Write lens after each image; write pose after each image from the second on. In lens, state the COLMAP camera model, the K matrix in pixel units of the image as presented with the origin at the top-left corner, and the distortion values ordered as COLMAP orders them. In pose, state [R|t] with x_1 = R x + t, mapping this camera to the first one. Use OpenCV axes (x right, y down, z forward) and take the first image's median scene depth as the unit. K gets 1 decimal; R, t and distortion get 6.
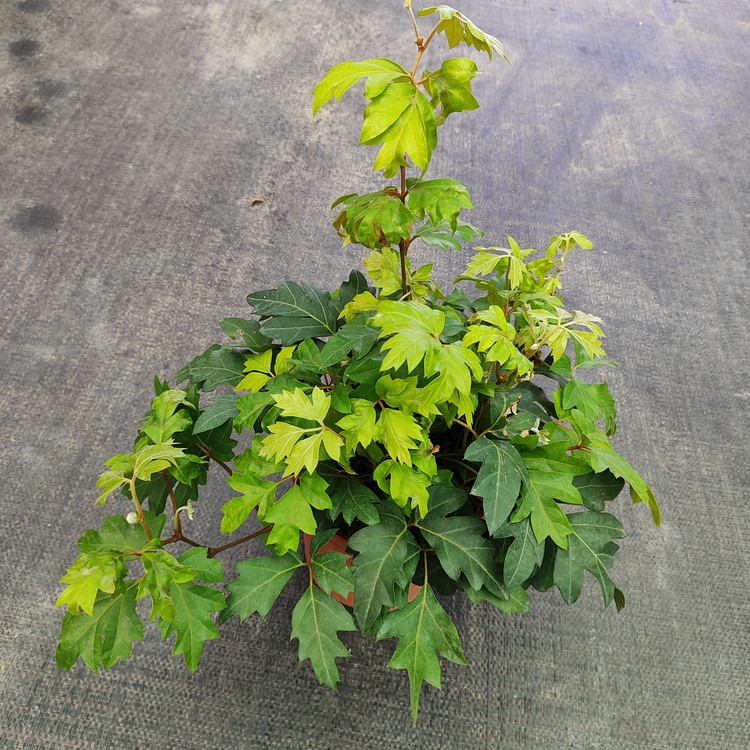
lens RADIAL K [[724.6, 0, 372.8], [0, 724.6, 374.7], [0, 0, 1]] dist [-0.002661, 0.000000]
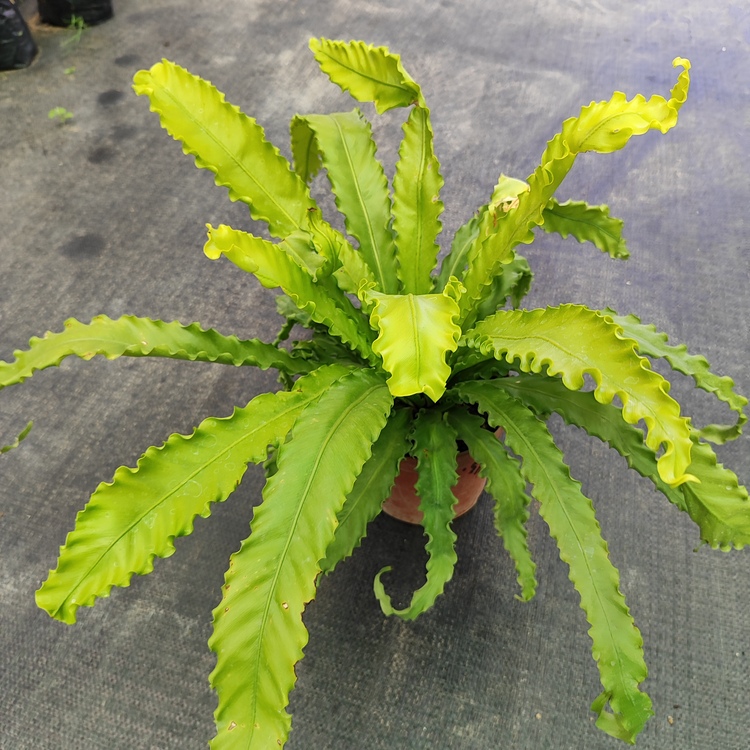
lens RADIAL K [[724.6, 0, 371.4], [0, 724.6, 371.4], [0, 0, 1]] dist [-0.002661, 0.000000]
pose [[0.979874, 0.037465, -0.196072, 0.172530], [-0.048375, 0.997519, -0.051152, 0.011742], [0.193669, 0.059608, 0.979254, 0.004805]]
